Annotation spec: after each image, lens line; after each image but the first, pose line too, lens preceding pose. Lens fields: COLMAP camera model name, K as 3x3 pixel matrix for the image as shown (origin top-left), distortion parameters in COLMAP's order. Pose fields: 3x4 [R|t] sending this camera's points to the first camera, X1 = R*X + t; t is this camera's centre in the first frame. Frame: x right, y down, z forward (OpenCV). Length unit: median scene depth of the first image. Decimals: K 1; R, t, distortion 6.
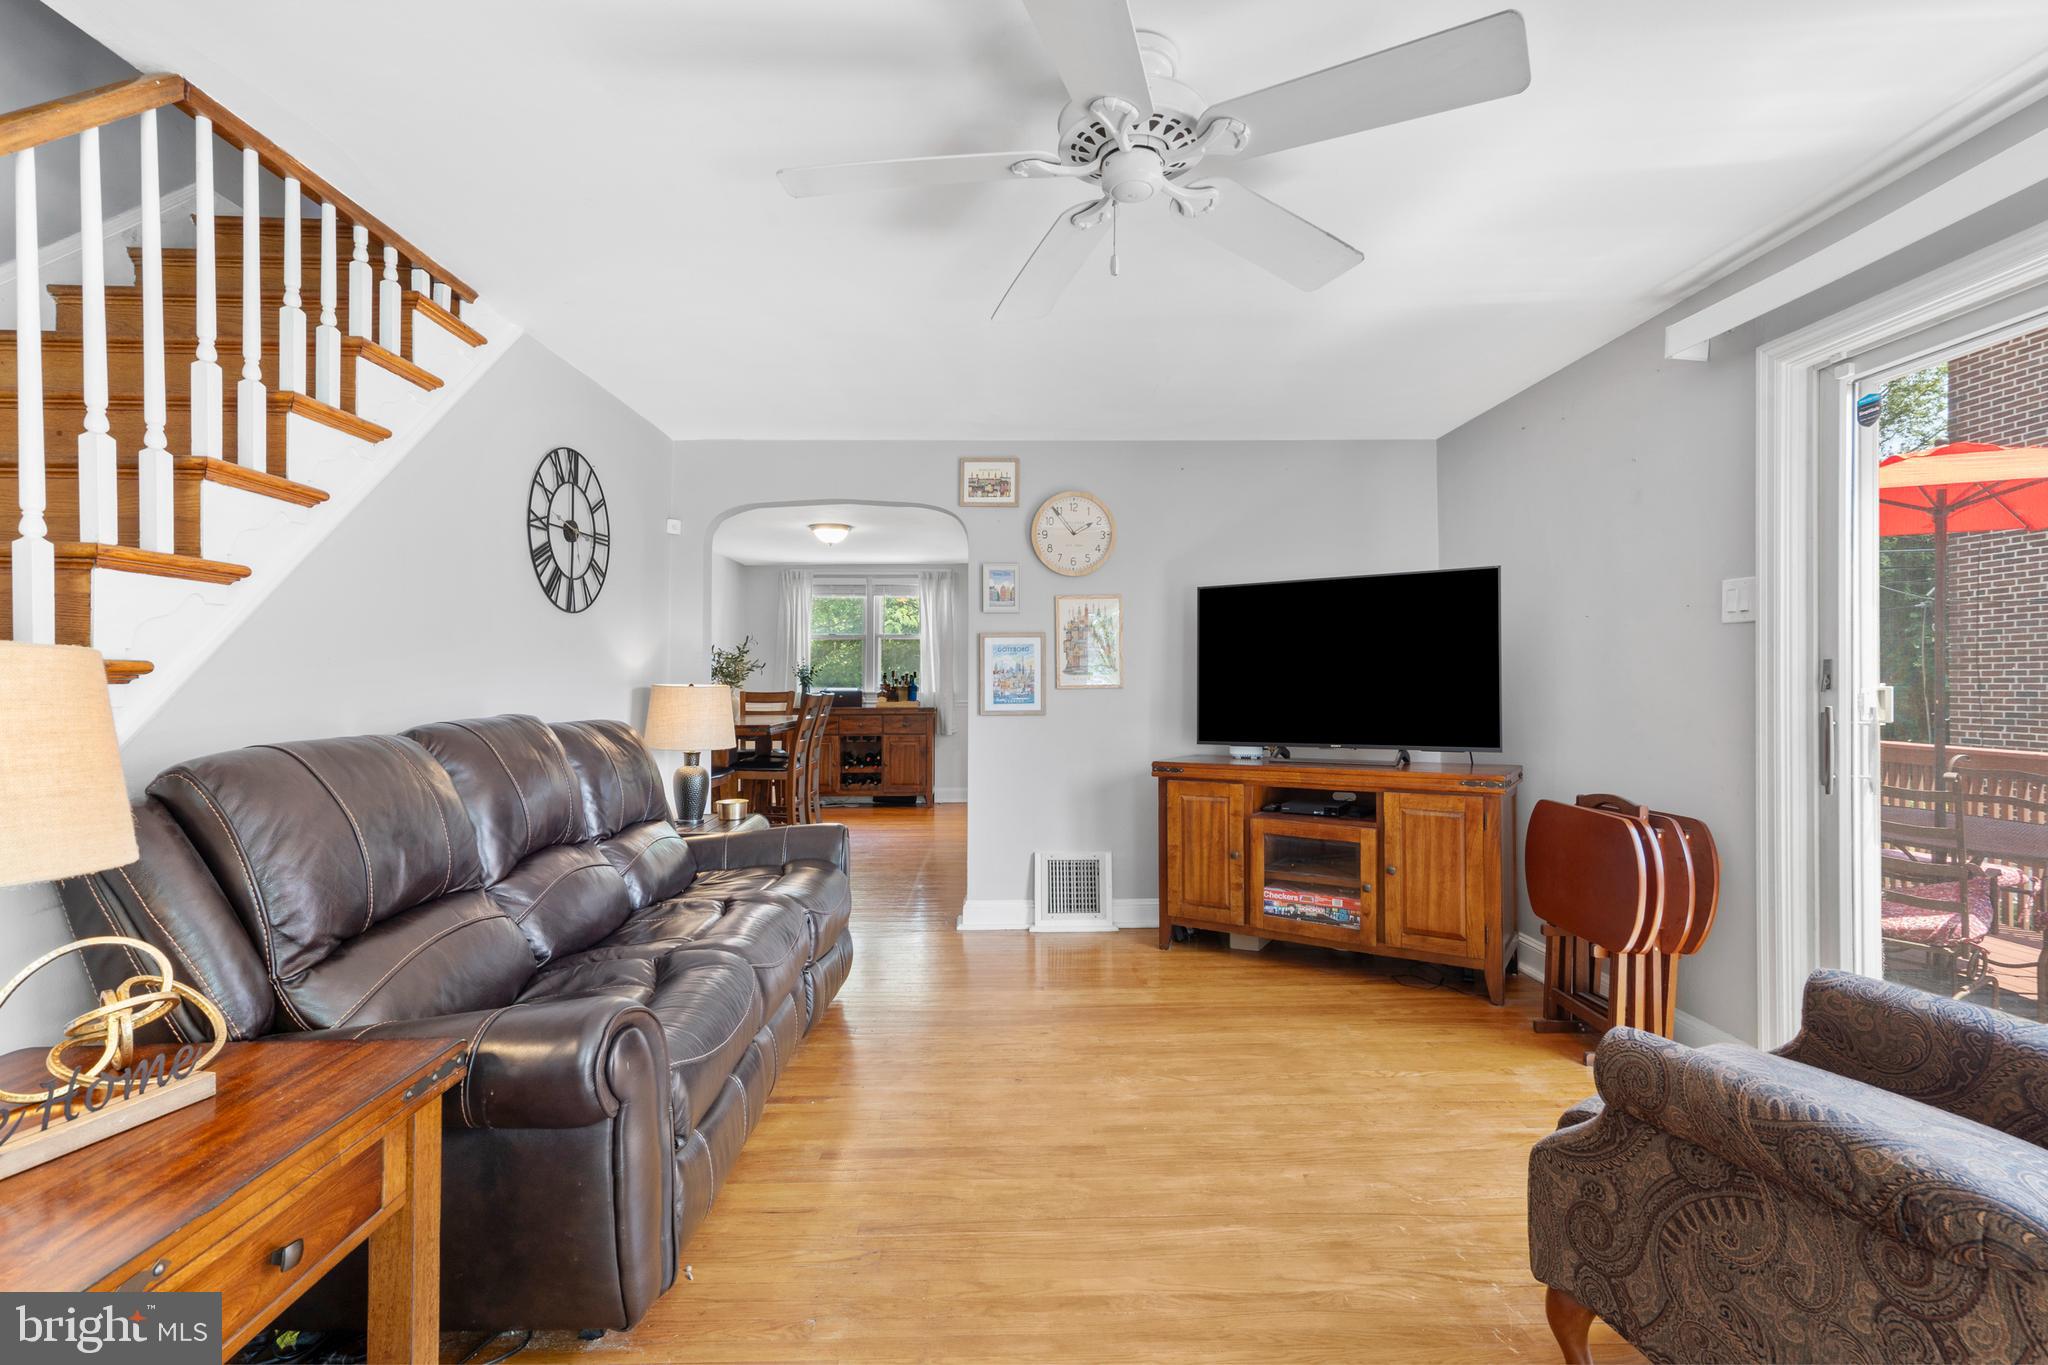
lens RADIAL K [[939.5, 0, 1011.3], [0, 939.5, 675.2], [0, 0, 1]] dist [0.006685, 0.005527]
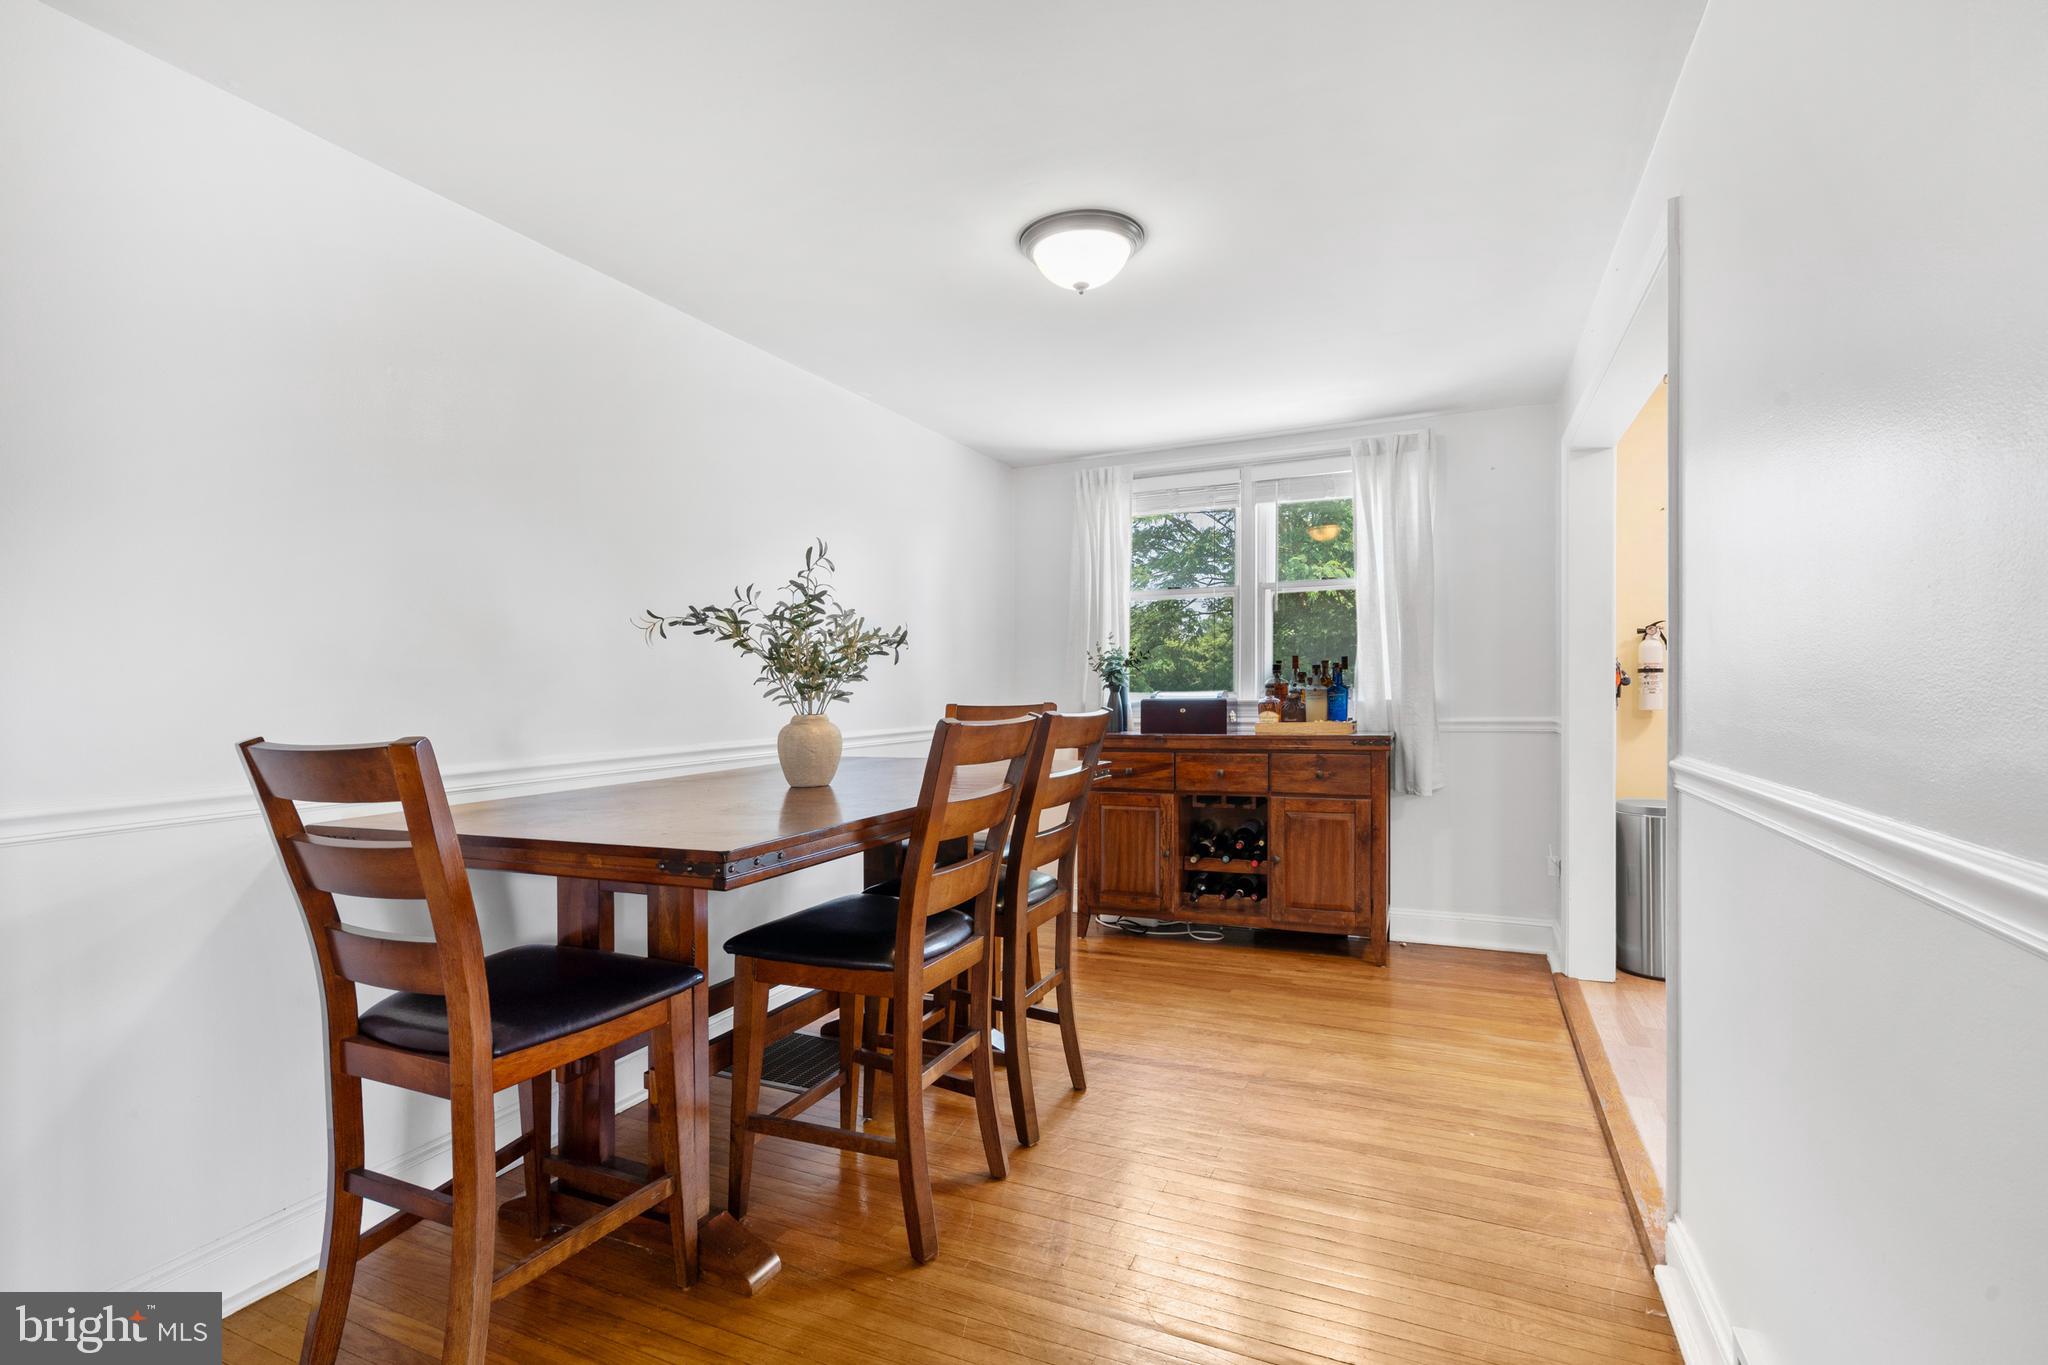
lens RADIAL K [[939.5, 0, 1019.3], [0, 939.5, 714.7], [0, 0, 1]] dist [0.006685, 0.005527]
pose [[0.902103, -0.002519, -0.431514, -0.108767], [0.019578, 0.999192, 0.035098, 0.013705], [0.431077, -0.040110, 0.901423, 1.184939]]
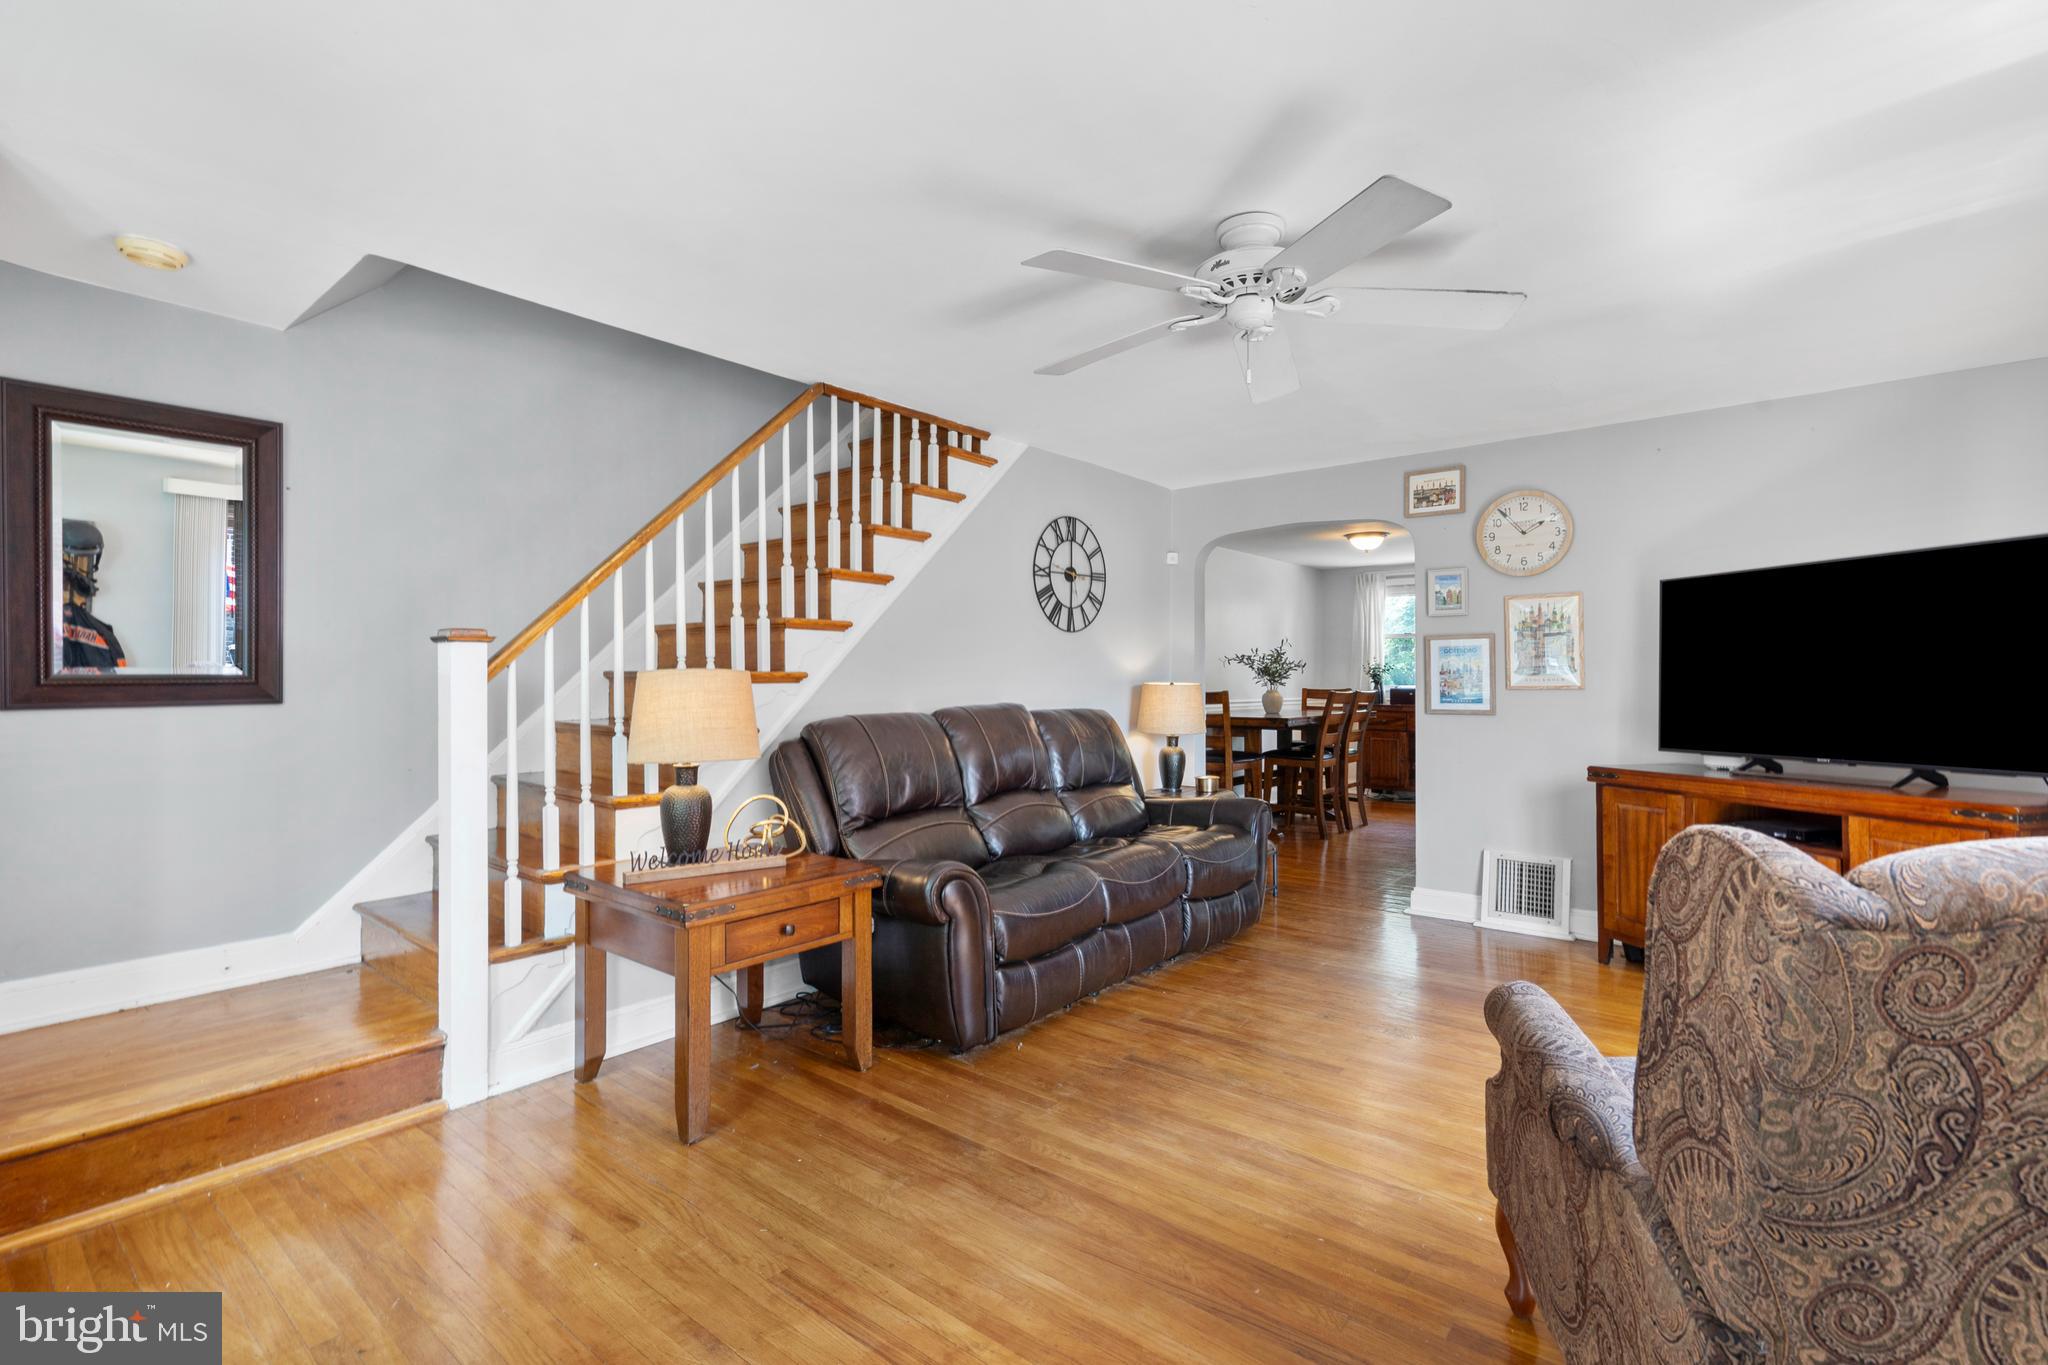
lens RADIAL K [[939.5, 0, 1022.0], [0, 939.5, 662.8], [0, 0, 1]] dist [0.006685, 0.005527]
pose [[0.768621, -0.007260, -0.639663, 0.328429], [0.002443, 0.999962, -0.008414, -0.007193], [0.639699, 0.004904, 0.768610, -0.115646]]
